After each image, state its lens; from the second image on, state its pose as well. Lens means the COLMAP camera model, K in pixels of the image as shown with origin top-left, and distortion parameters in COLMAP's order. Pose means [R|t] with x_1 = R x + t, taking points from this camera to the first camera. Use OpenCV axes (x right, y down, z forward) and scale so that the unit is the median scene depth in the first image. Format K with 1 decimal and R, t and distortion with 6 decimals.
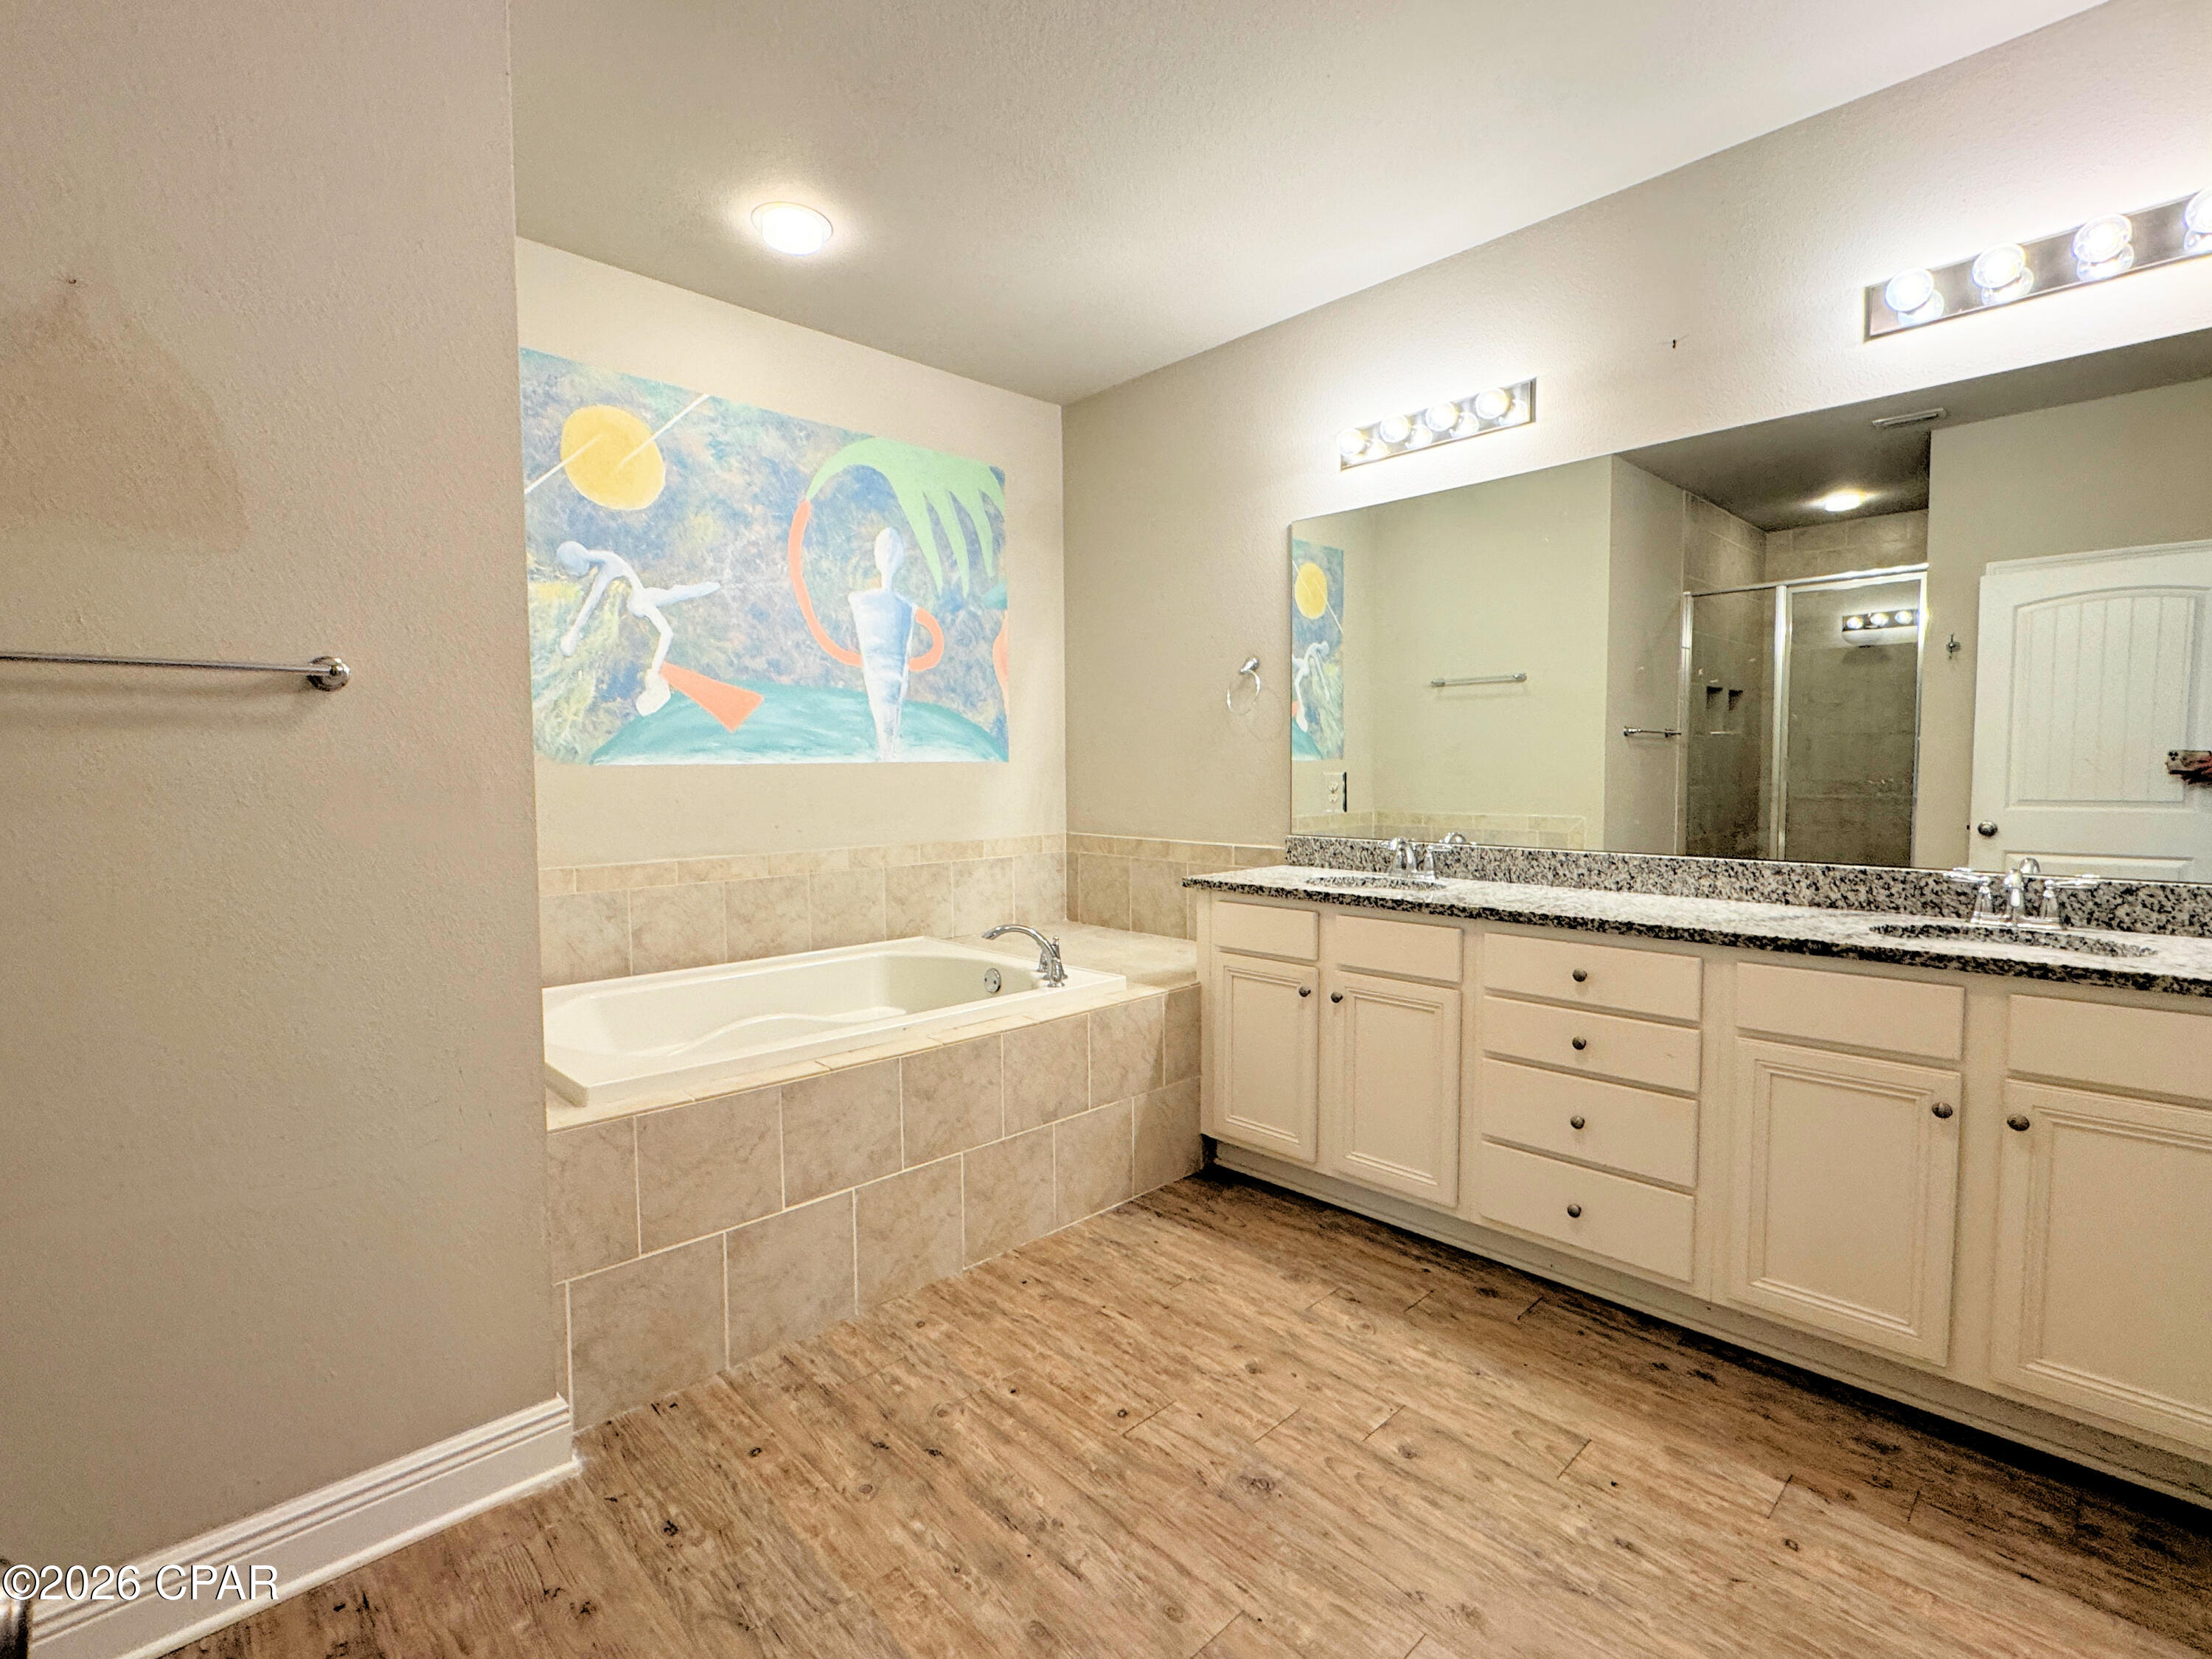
lens RADIAL K [[1040.4, 0, 1110.3], [0, 1040.4, 824.7], [0, 0, 1]] dist [-0.003782, -0.000190]
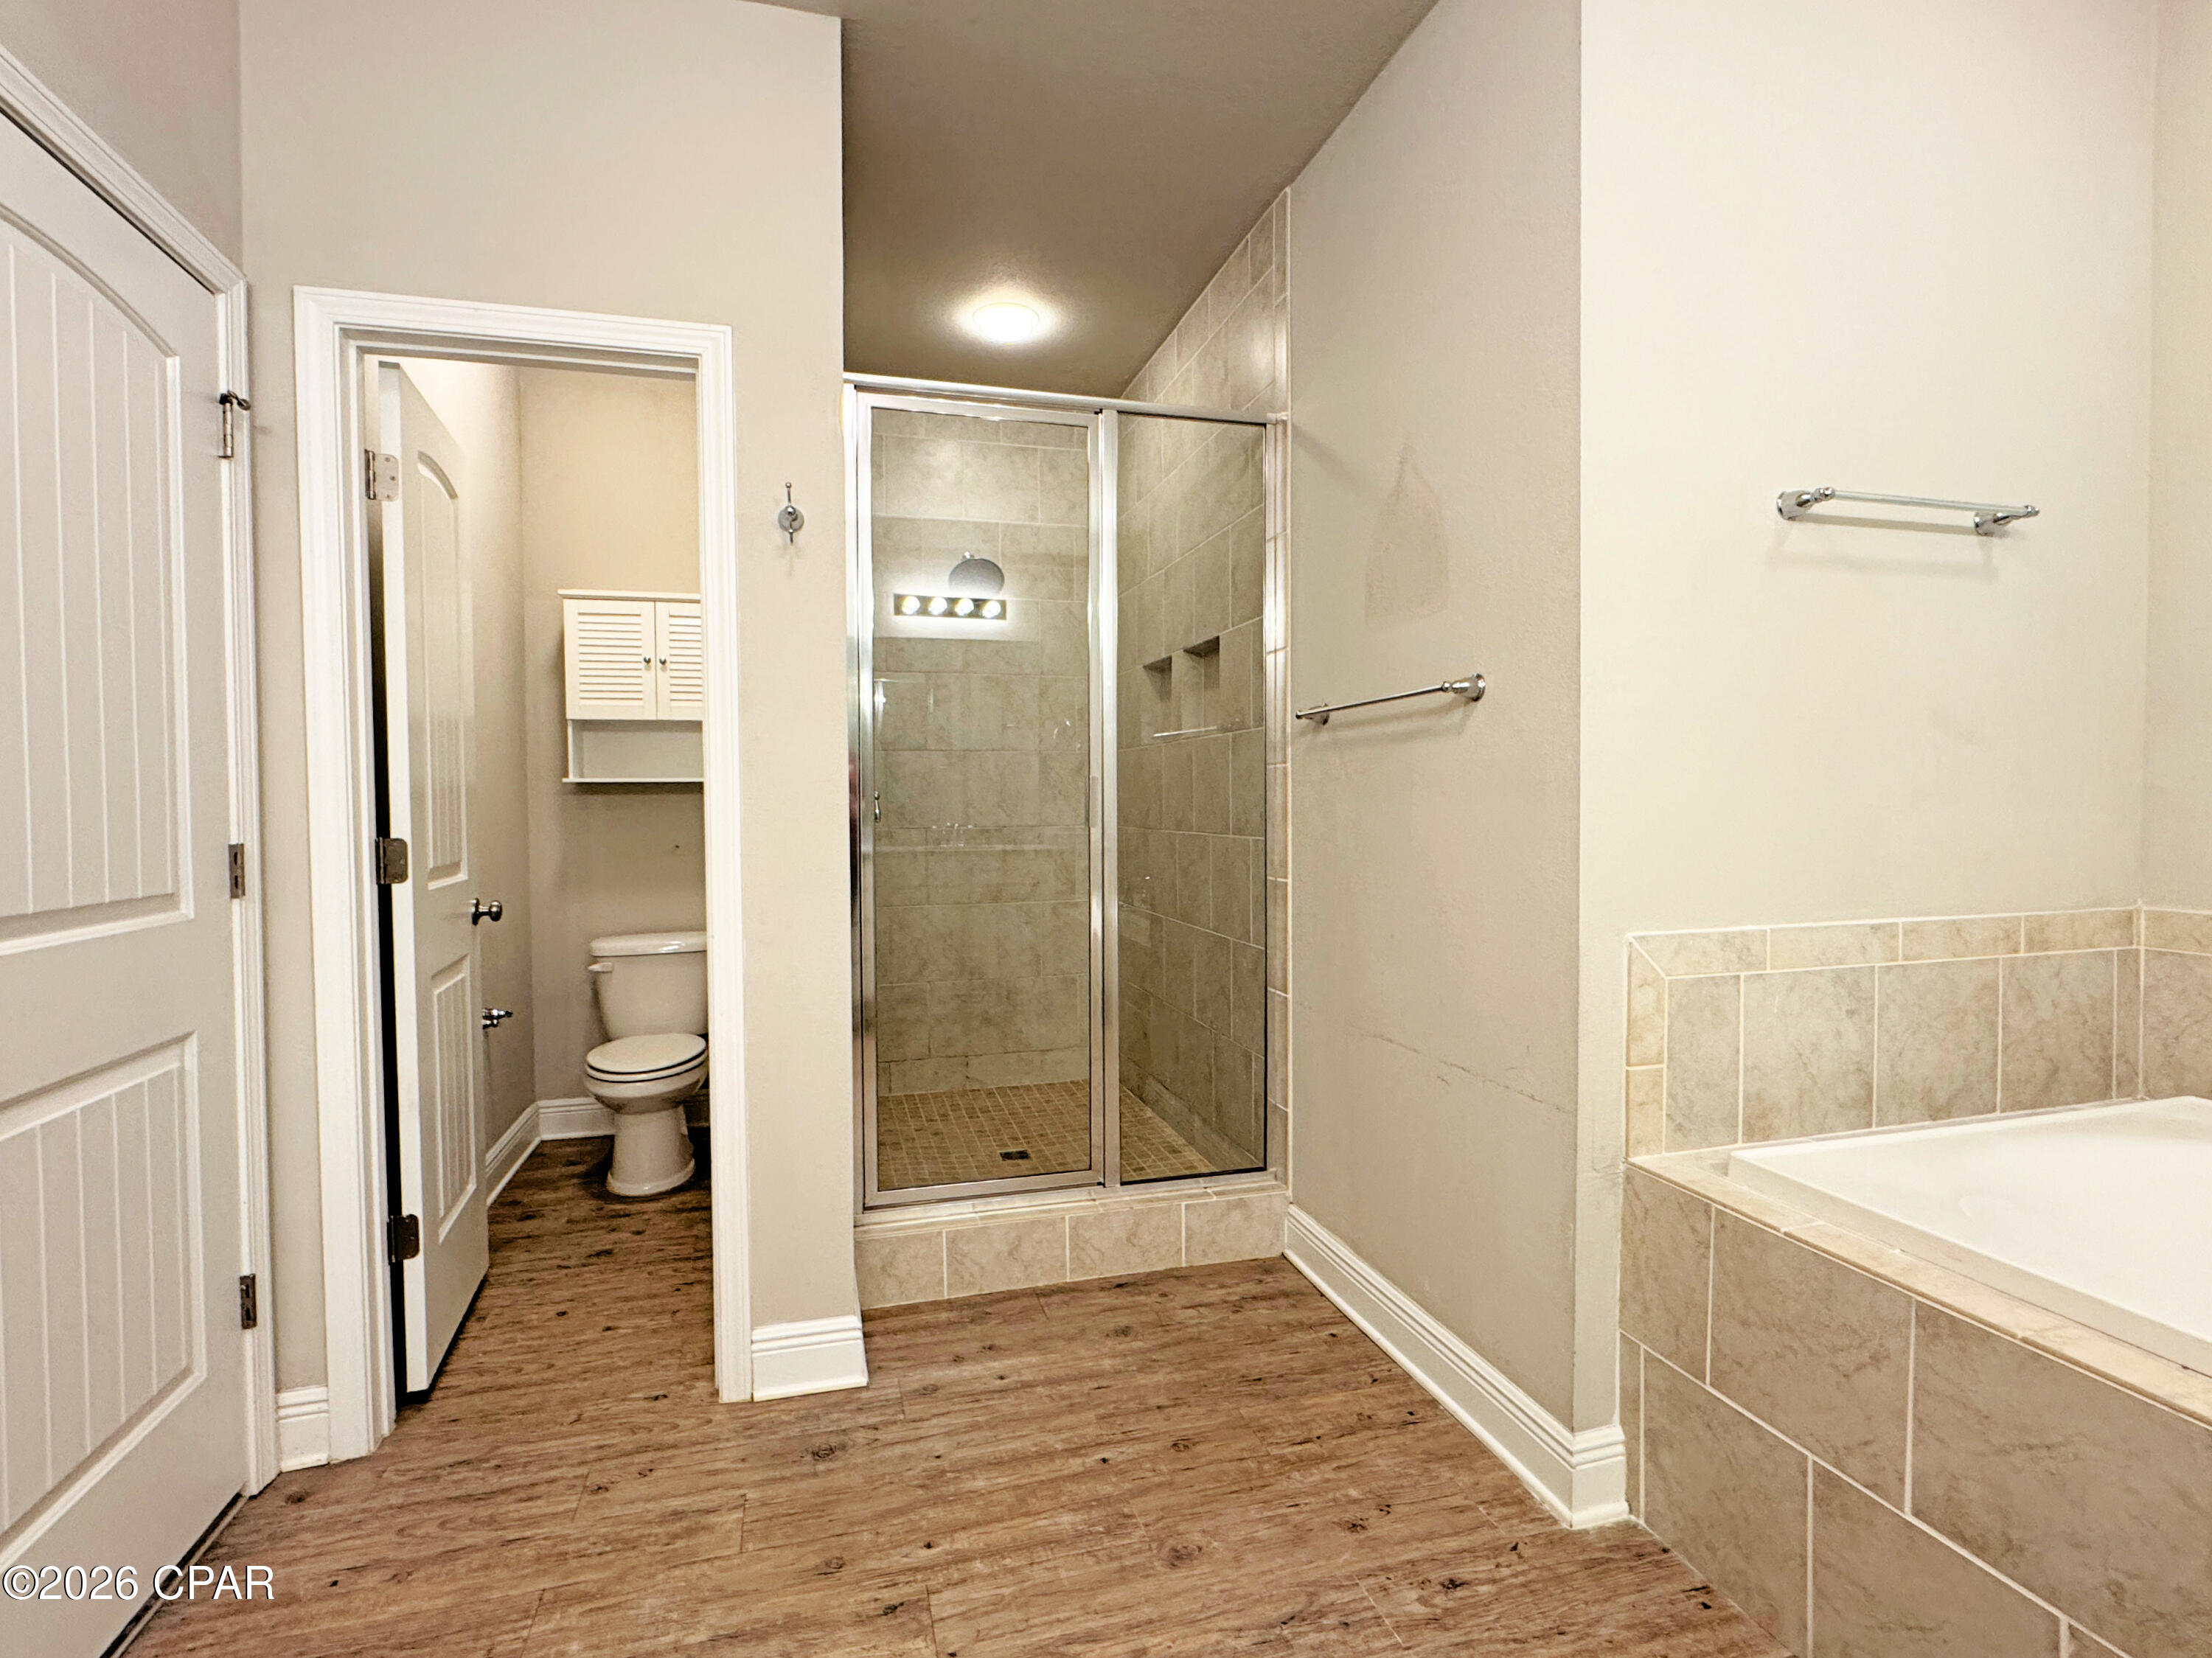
lens RADIAL K [[1059.3, 0, 1090.7], [0, 1059.3, 829.5], [0, 0, 1]] dist [-0.003633, -0.000270]
pose [[-0.488987, 0.035279, -0.871578, 0.379108], [-0.036159, 0.997503, 0.060663, -0.024964], [0.871542, 0.061179, -0.486490, 0.817281]]
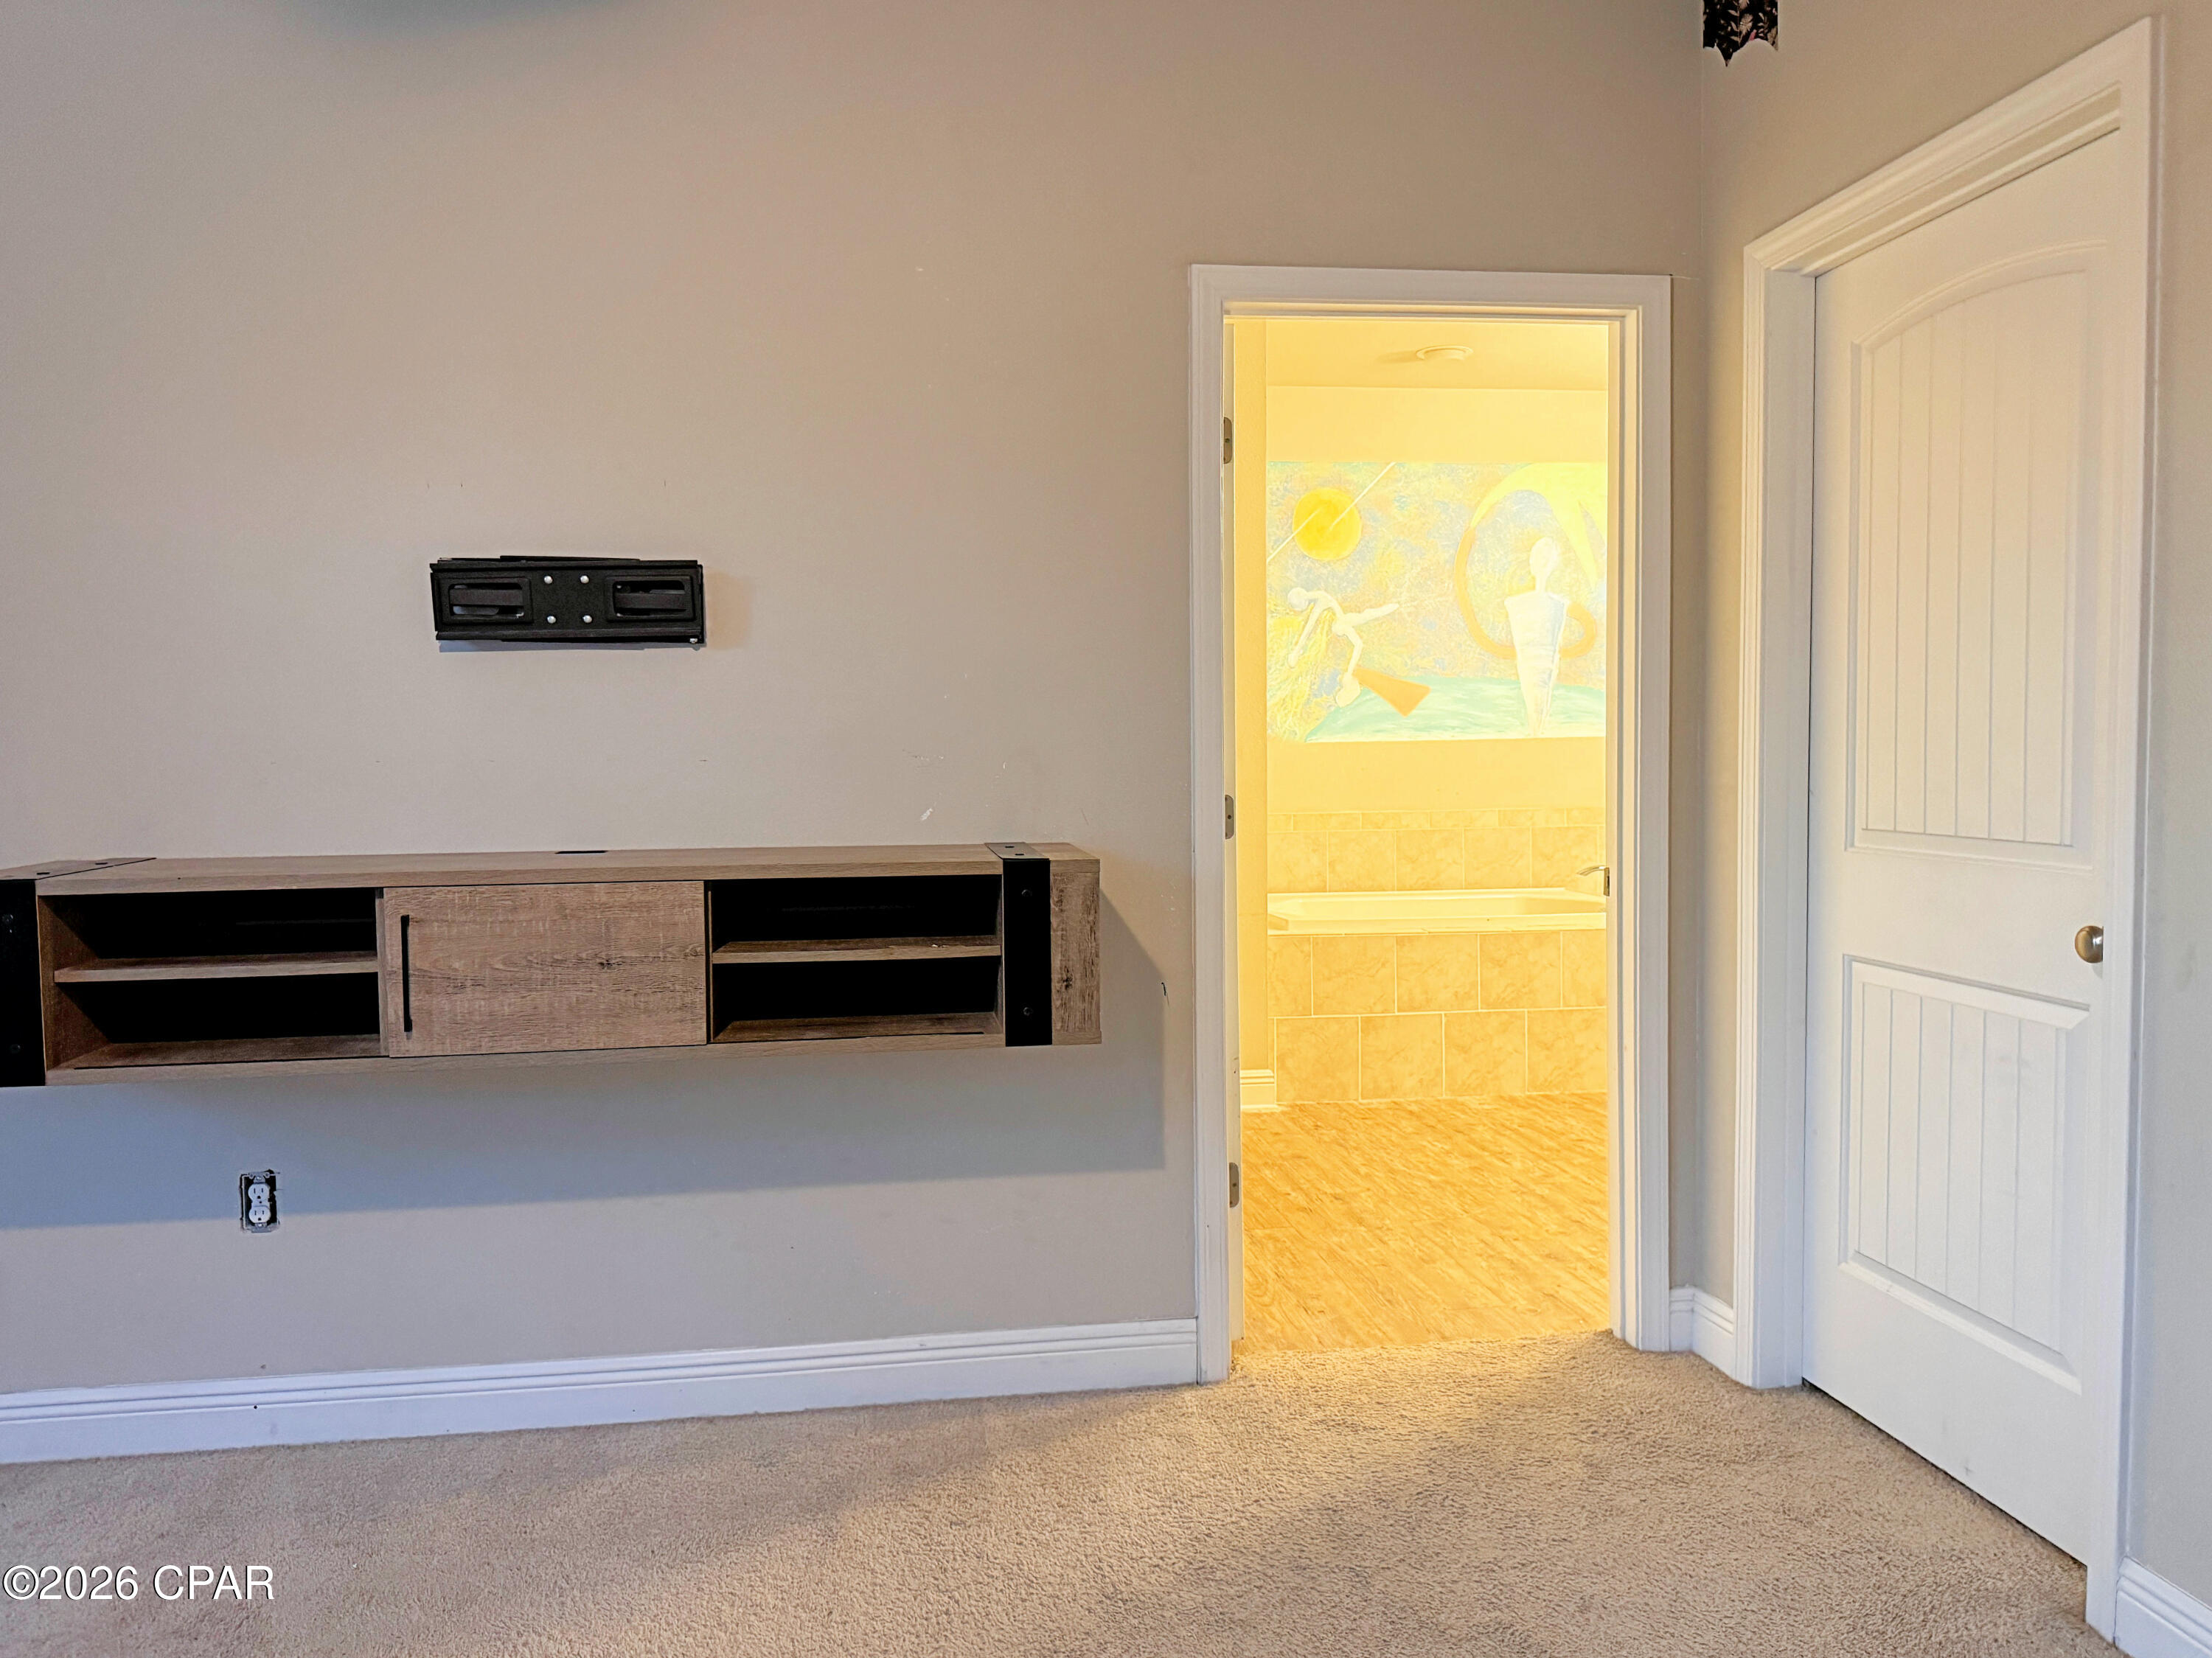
lens RADIAL K [[1602.4, 0, 1049.9], [0, 1602.4, 837.7], [0, 0, 1]] dist [0.066937, -0.001425]
pose [[0.796025, 0.024222, -0.604779, 0.726938], [-0.025046, 0.999661, 0.007072, 0.086456], [0.604745, 0.009518, 0.796362, -1.260142]]
